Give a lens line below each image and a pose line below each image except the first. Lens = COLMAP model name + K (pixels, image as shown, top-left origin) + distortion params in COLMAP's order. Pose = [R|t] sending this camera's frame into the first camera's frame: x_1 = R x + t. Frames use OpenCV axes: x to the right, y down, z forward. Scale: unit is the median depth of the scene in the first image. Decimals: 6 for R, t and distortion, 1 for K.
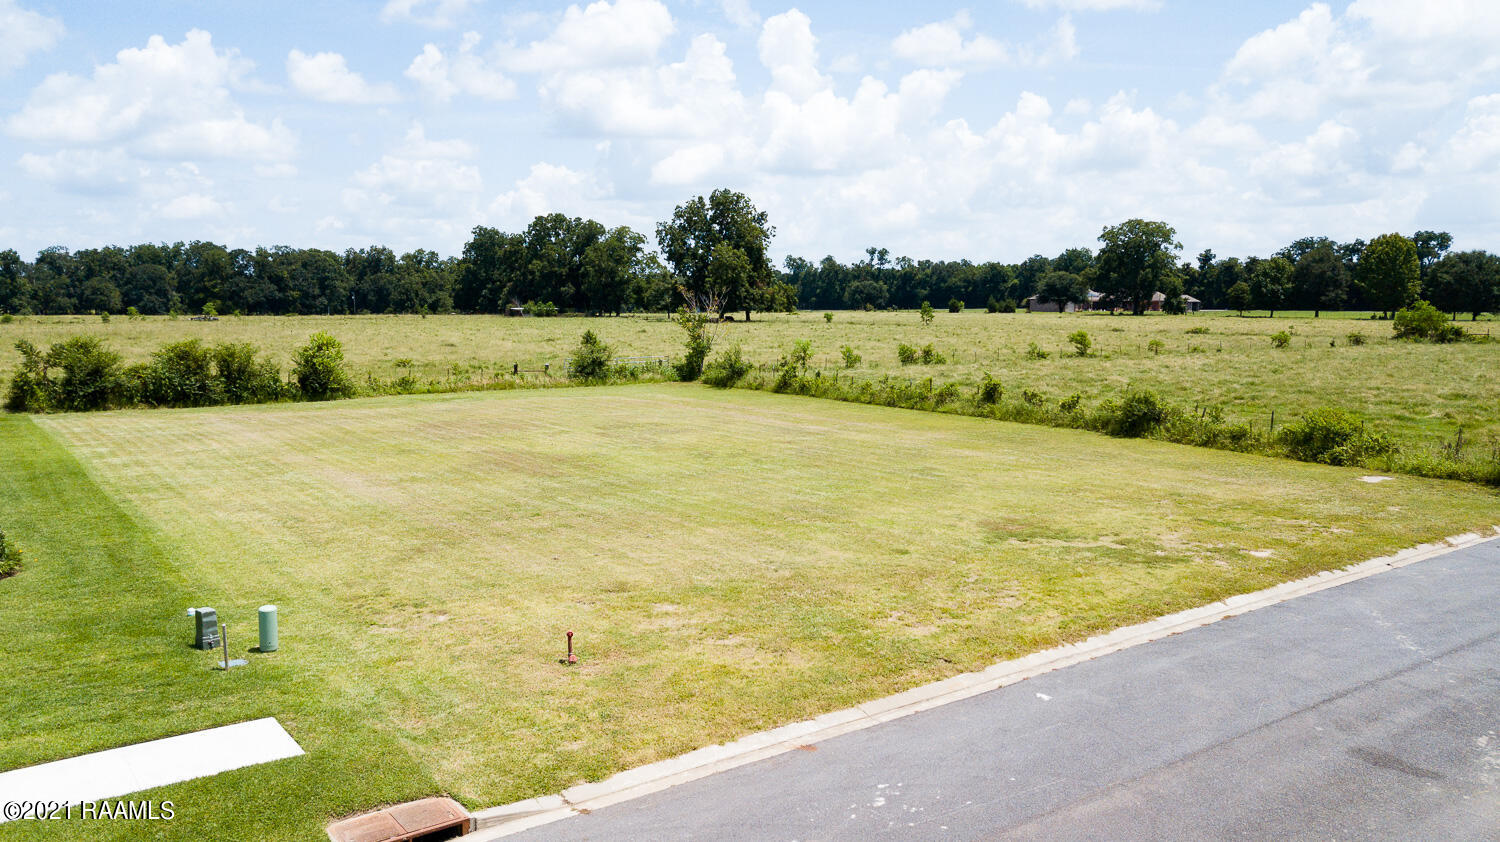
lens RADIAL K [[1139.7, 0, 731.4], [0, 1139.7, 425.4], [0, 0, 1]] dist [0.029165, -0.000351]
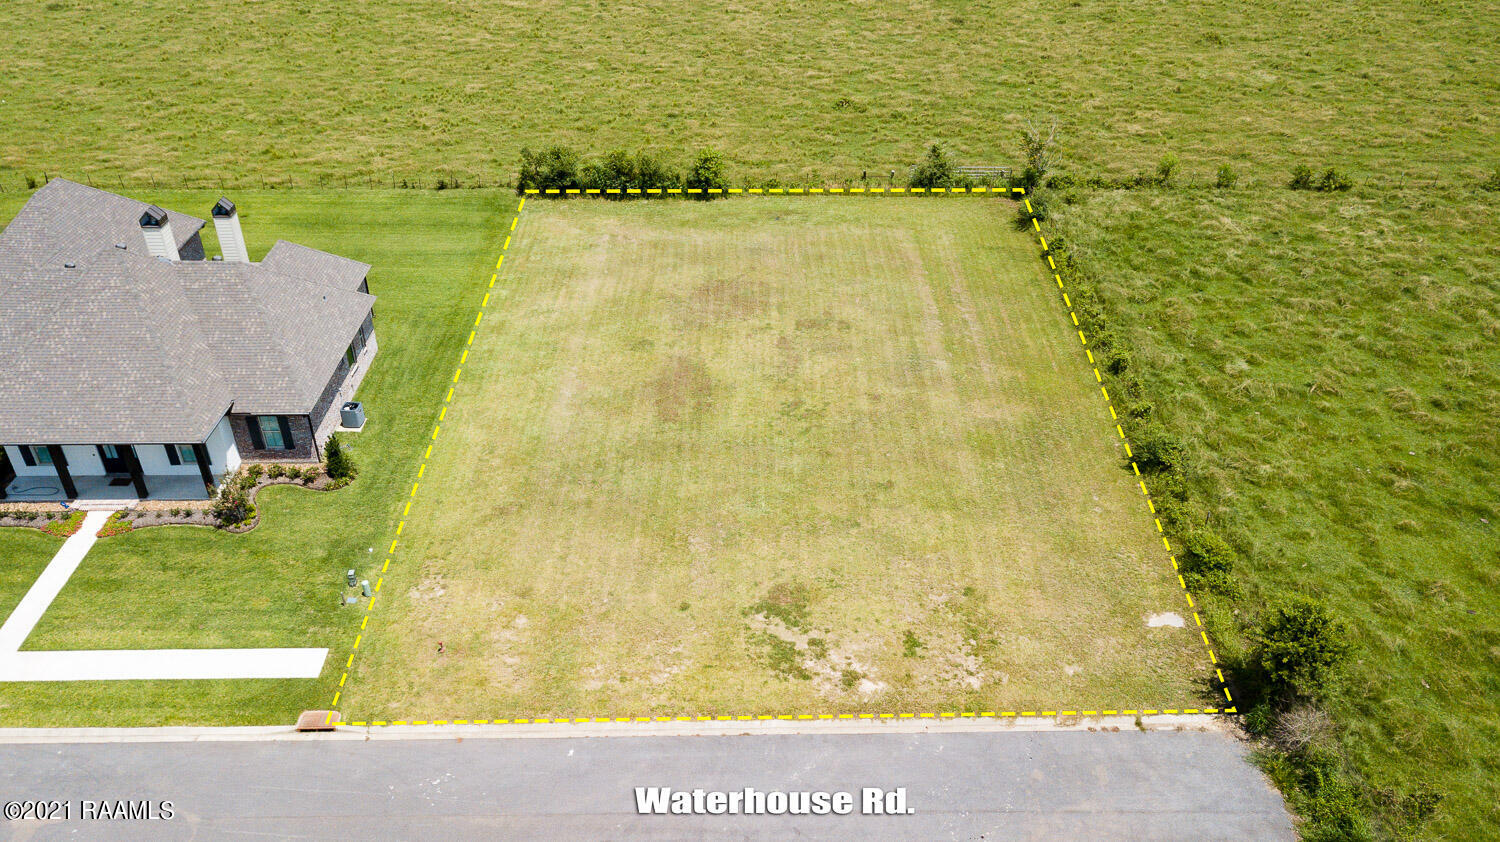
lens RADIAL K [[1139.7, 0, 731.4], [0, 1139.7, 425.4], [0, 0, 1]] dist [0.029165, -0.000351]
pose [[0.812368, 0.309098, -0.494487, 1.387082], [-0.054231, 0.884334, 0.463693, -1.354194], [0.580618, -0.349873, 0.735168, -0.266795]]
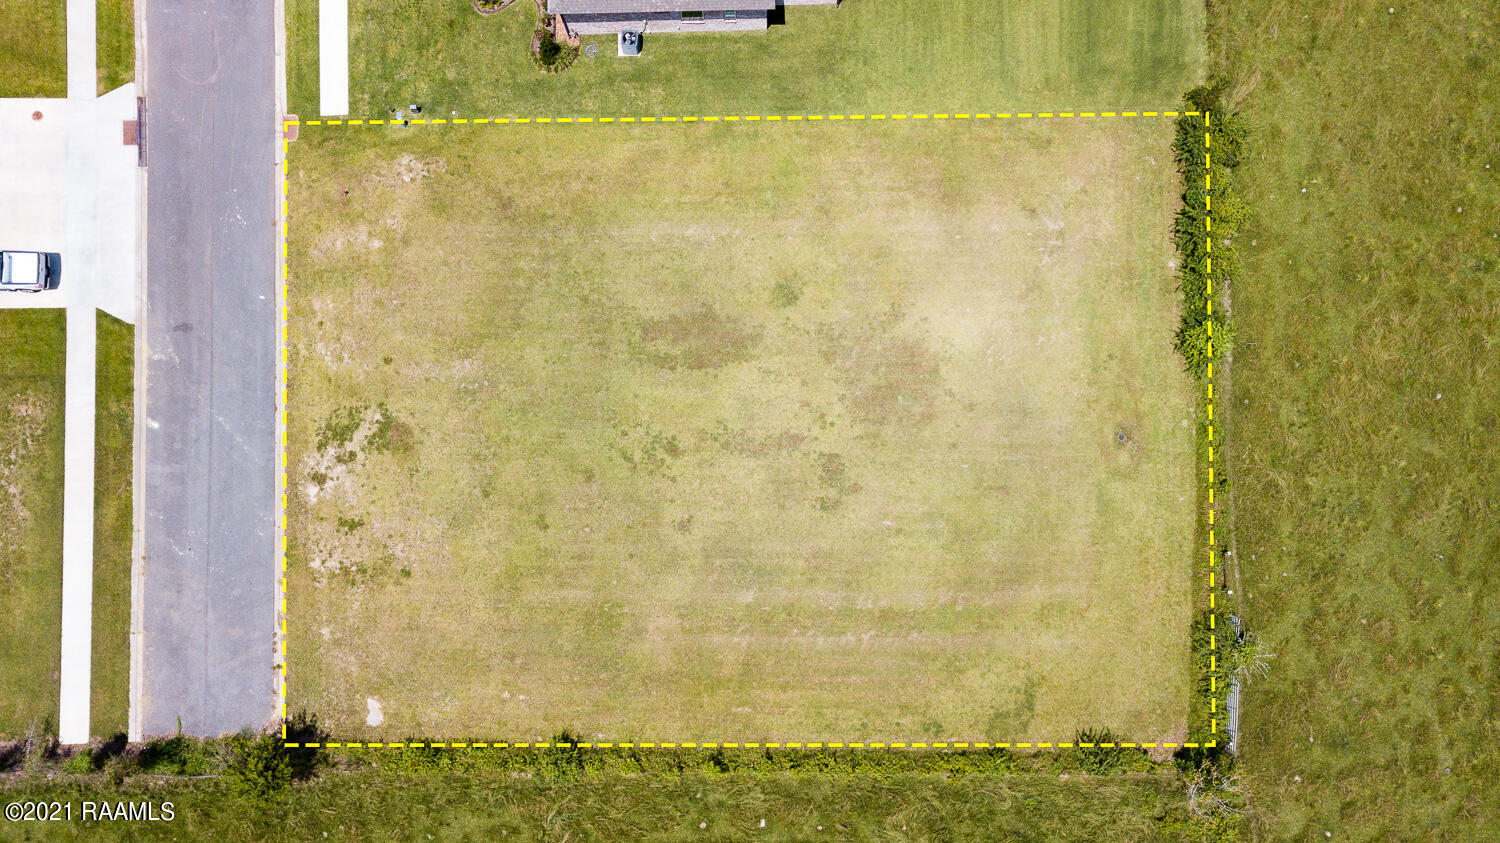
lens RADIAL K [[1139.7, 0, 731.4], [0, 1139.7, 425.9], [0, 0, 1]] dist [0.029165, -0.000351]
pose [[-0.563197, 0.825631, -0.033787, -0.099012], [-0.081804, -0.015021, 0.996535, -3.295927], [0.822263, 0.564010, 0.076000, 2.044040]]
